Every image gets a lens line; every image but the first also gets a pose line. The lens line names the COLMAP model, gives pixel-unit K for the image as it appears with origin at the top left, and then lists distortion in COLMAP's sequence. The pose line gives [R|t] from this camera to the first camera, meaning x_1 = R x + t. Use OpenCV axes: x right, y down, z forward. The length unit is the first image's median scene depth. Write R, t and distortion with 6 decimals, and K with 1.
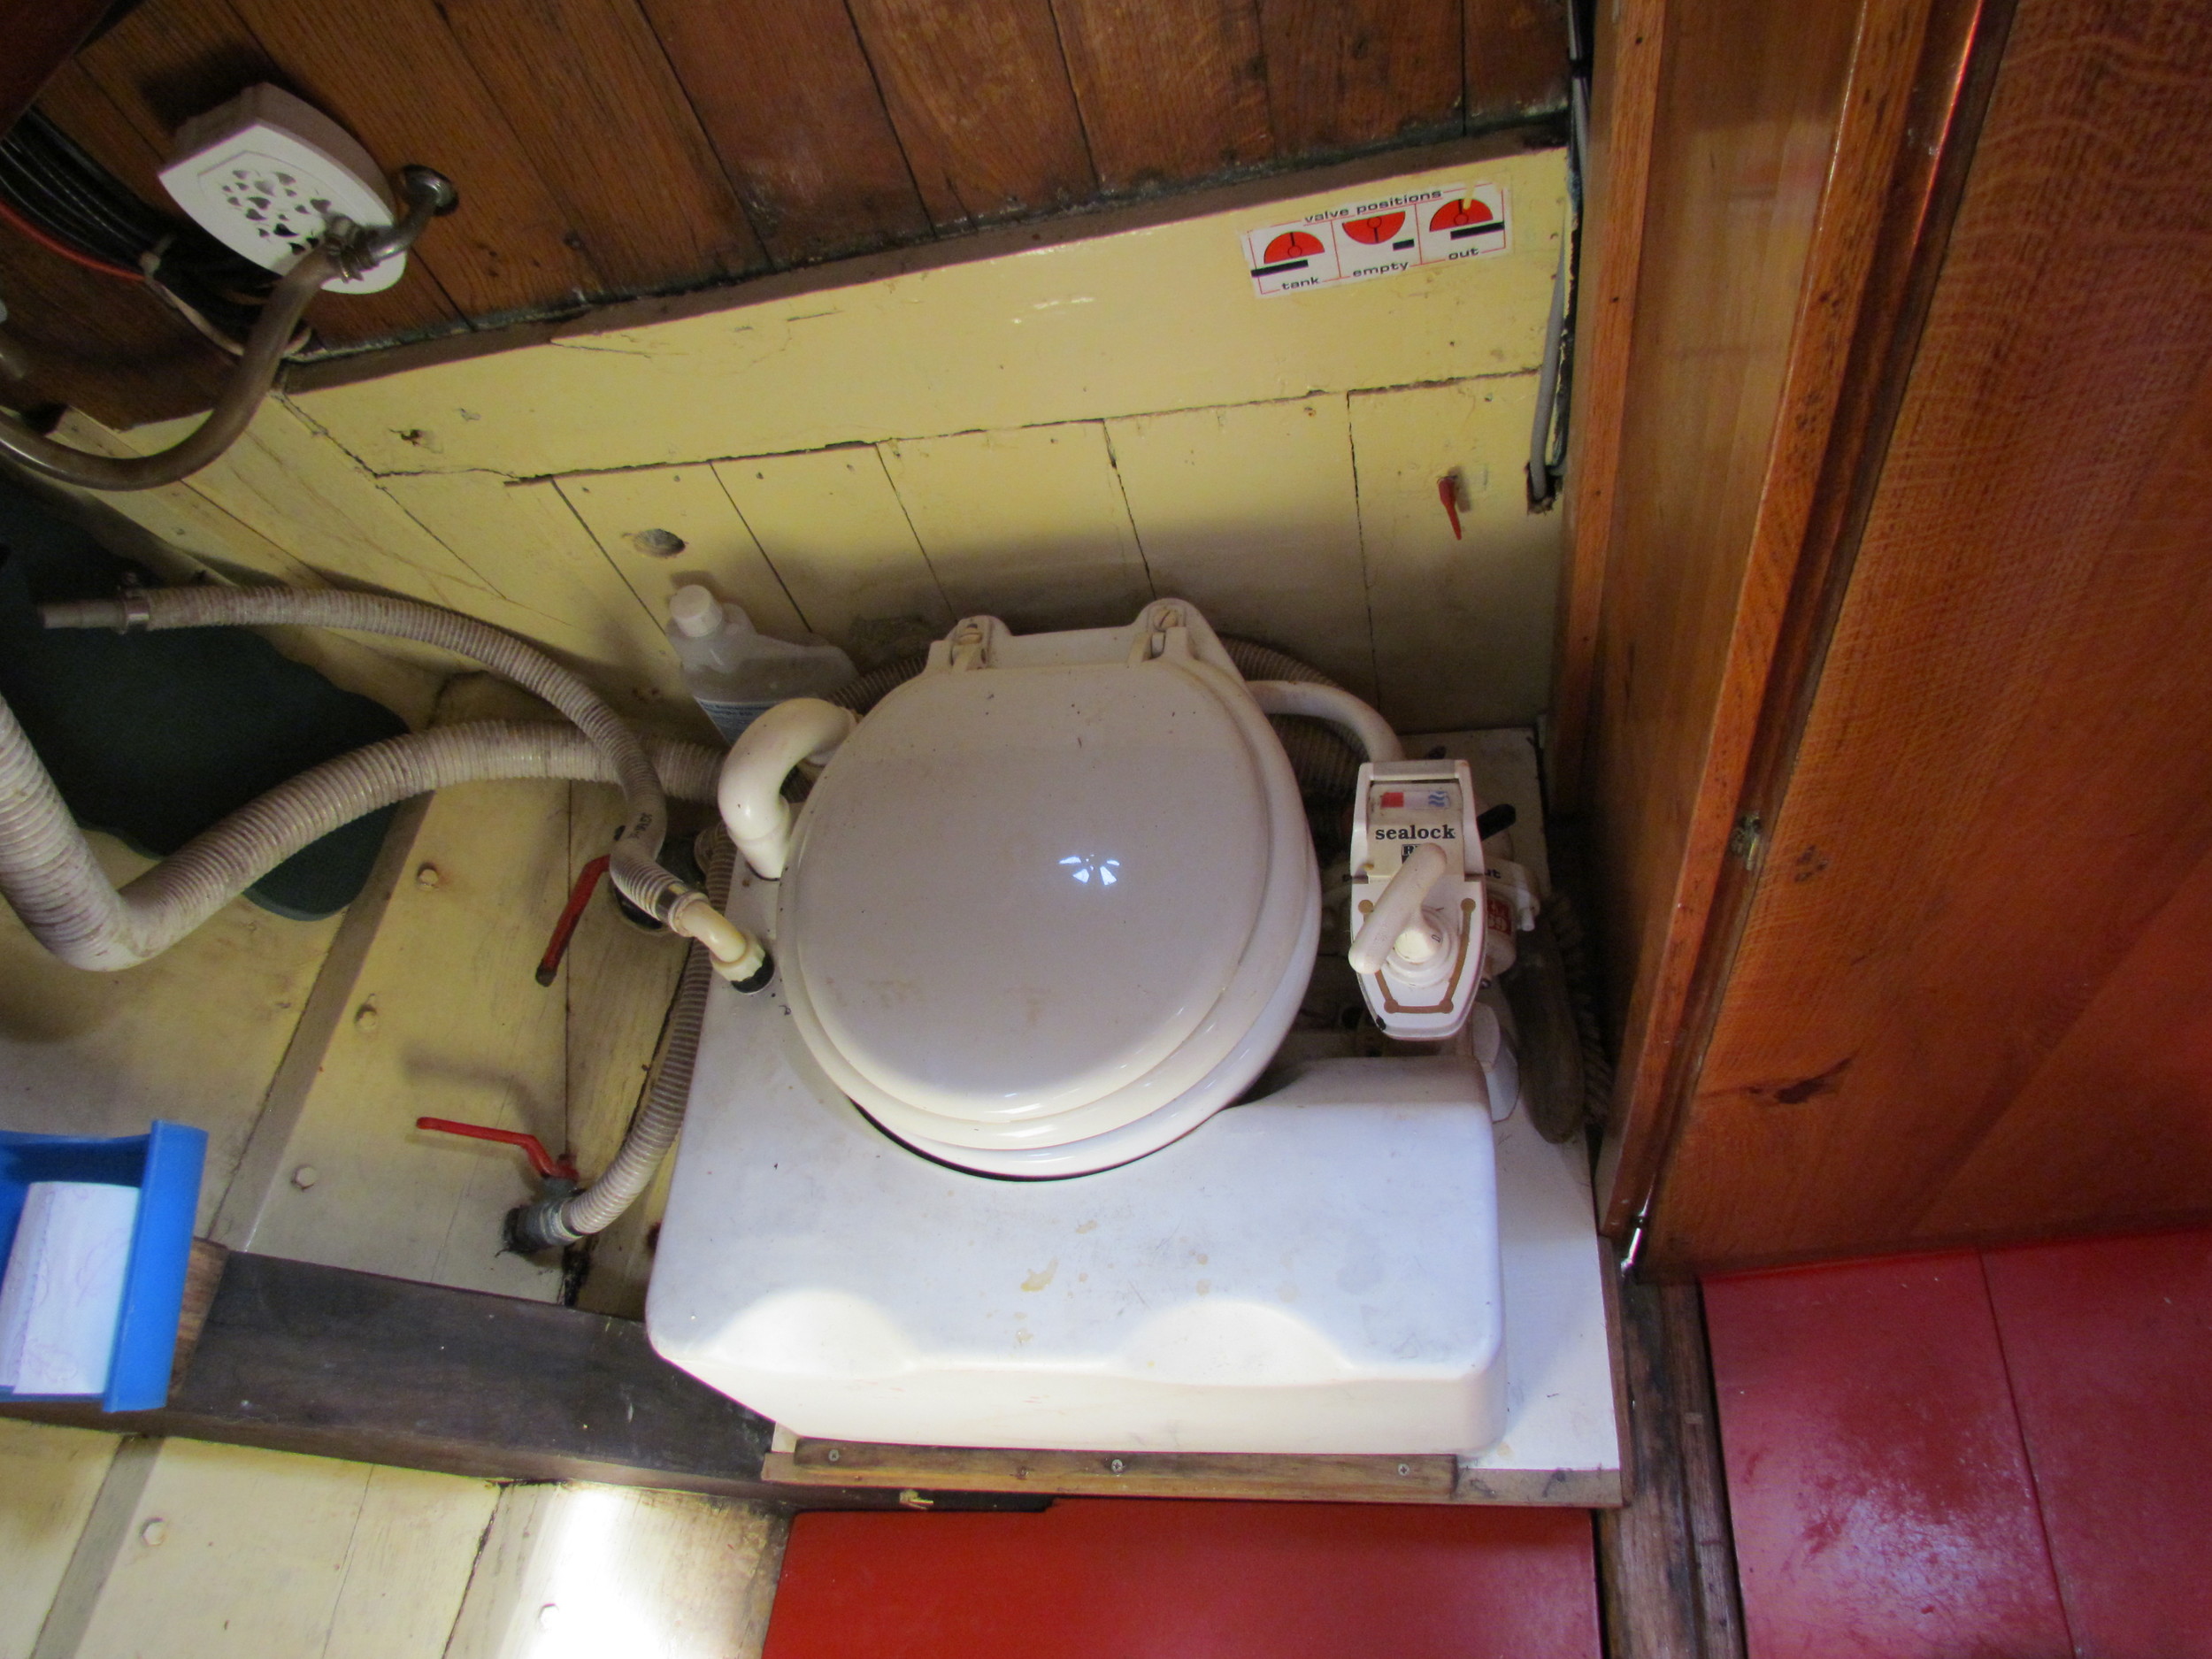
lens RADIAL K [[1562.8, 0, 1082.8], [0, 1562.8, 821.3], [0, 0, 1]] dist [-0.037942, 0.003376]
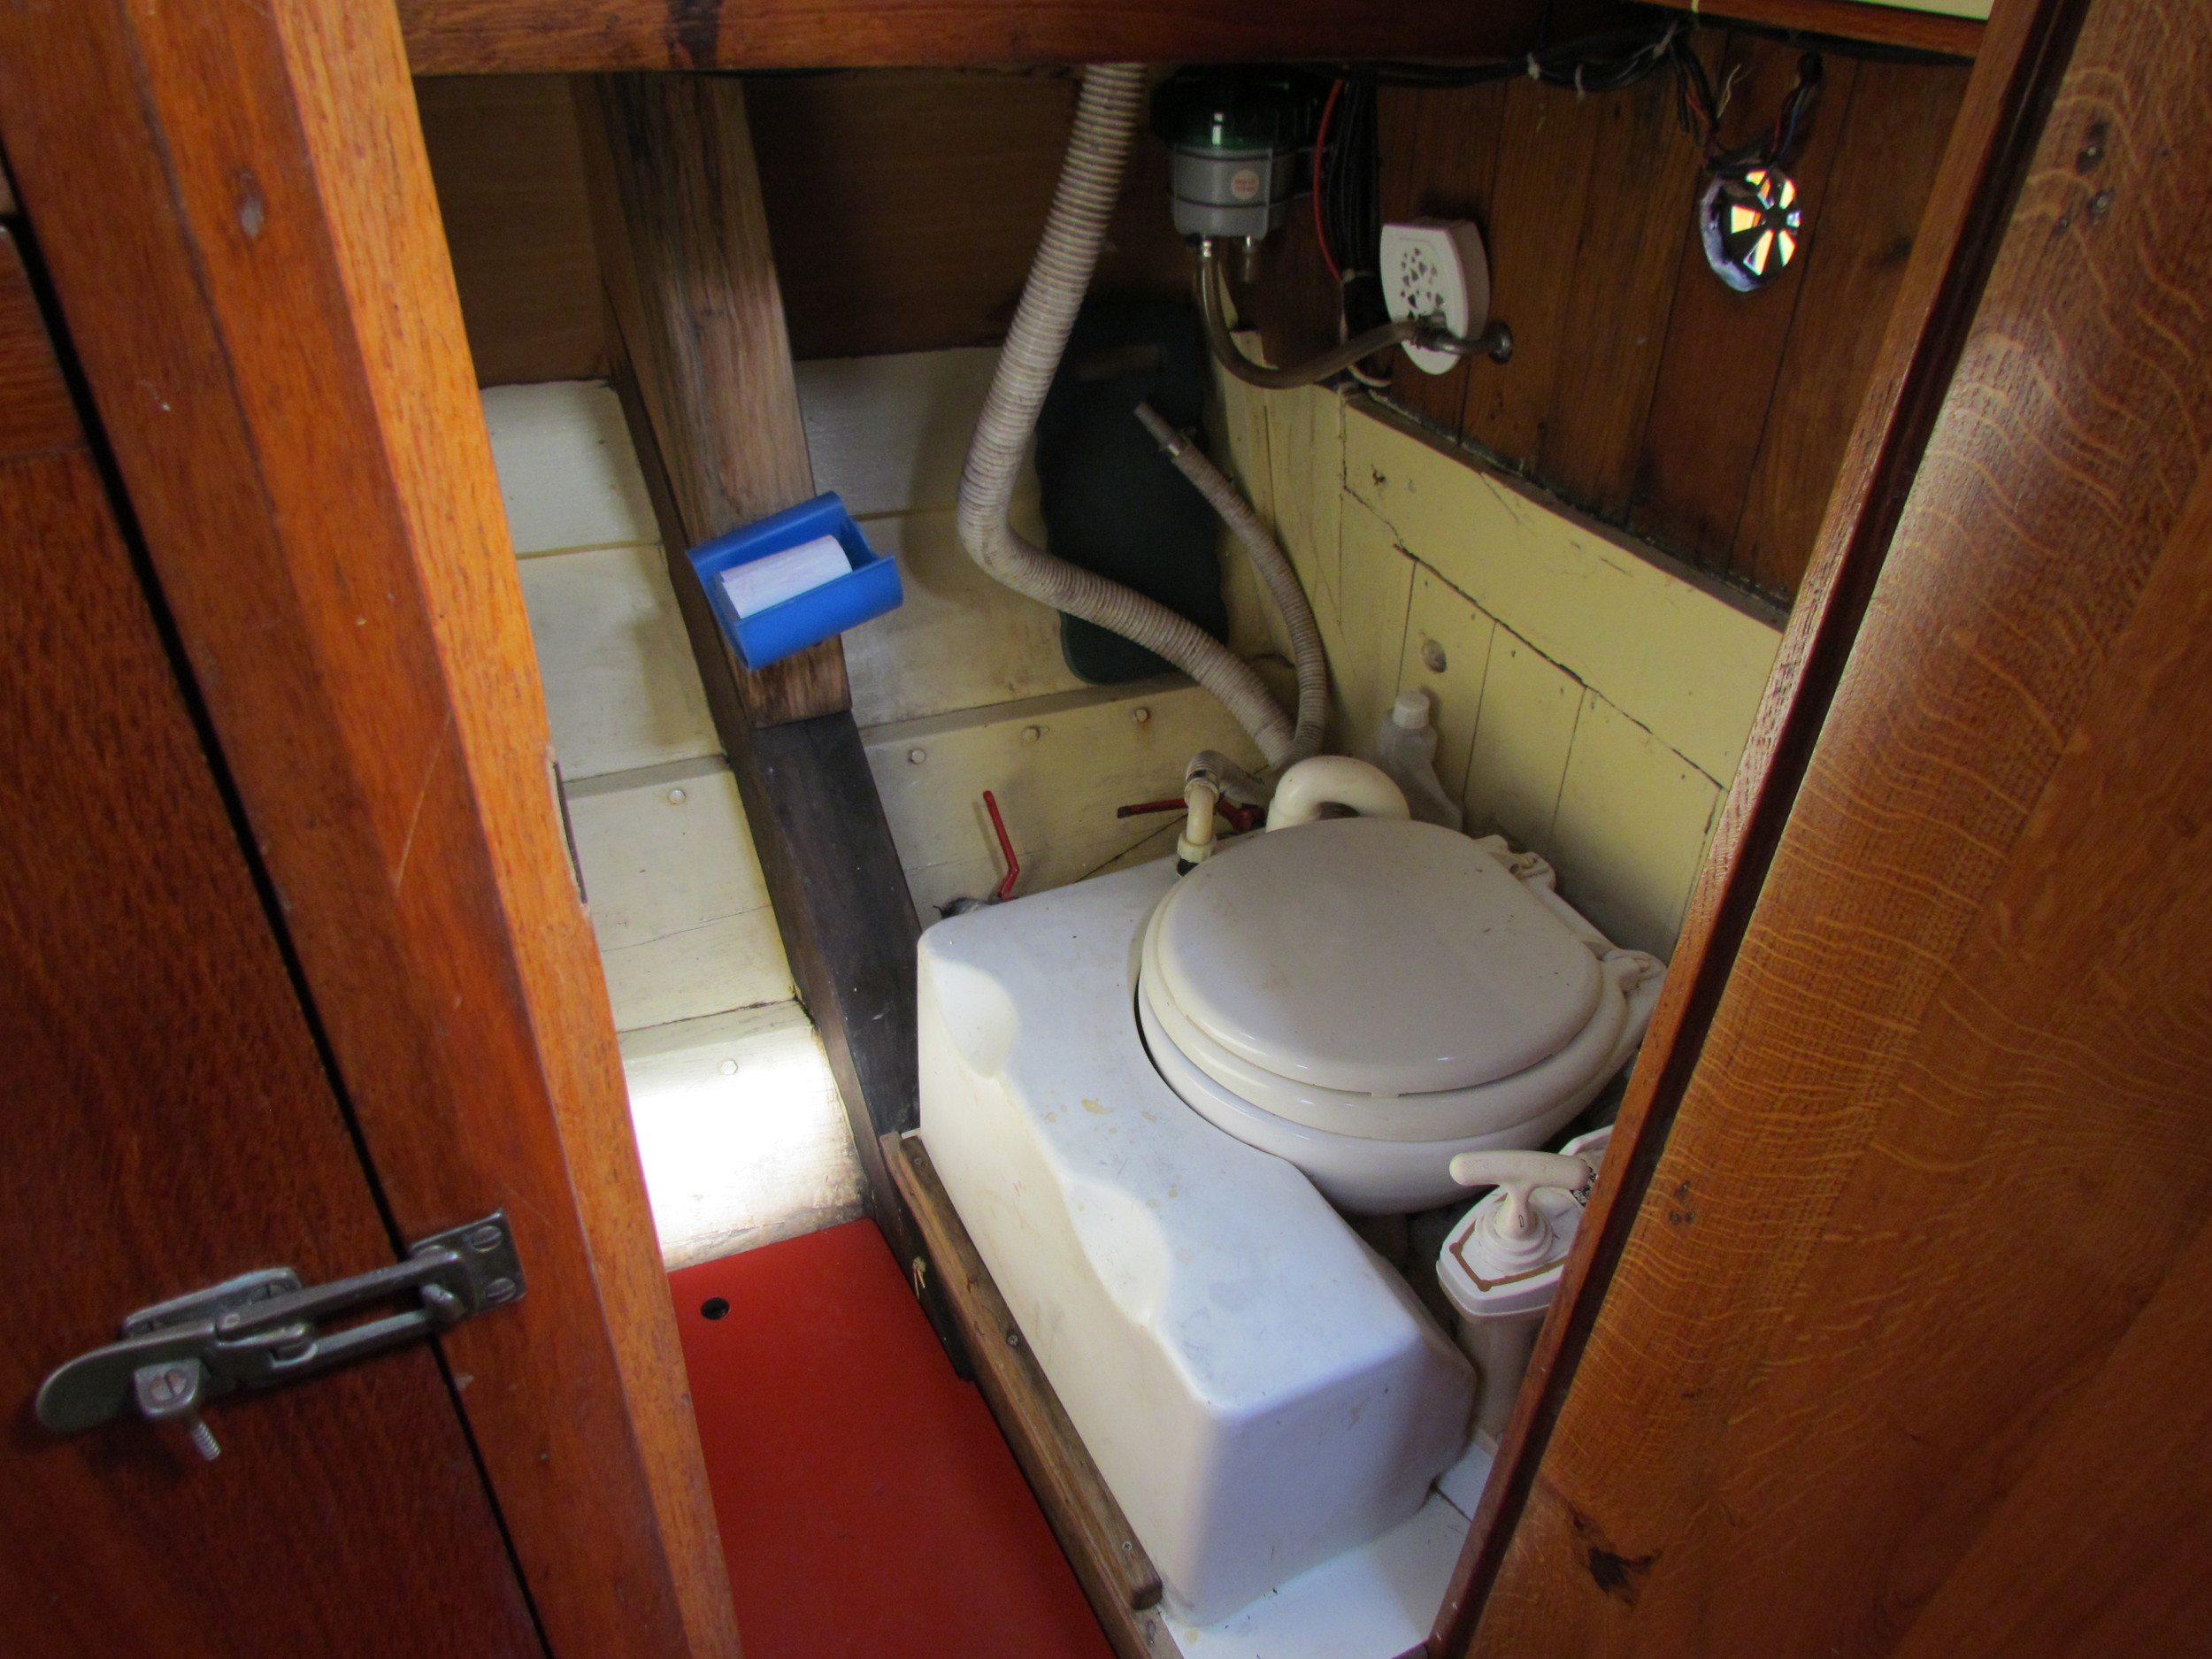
lens RADIAL K [[1562.8, 0, 1082.8], [0, 1562.8, 821.3], [0, 0, 1]] dist [-0.037942, 0.003376]
pose [[0.480670, 0.684501, -0.548101, 0.425500], [-0.809589, 0.586565, 0.022550, 0.118502], [0.336932, 0.432898, 0.836108, -0.130968]]
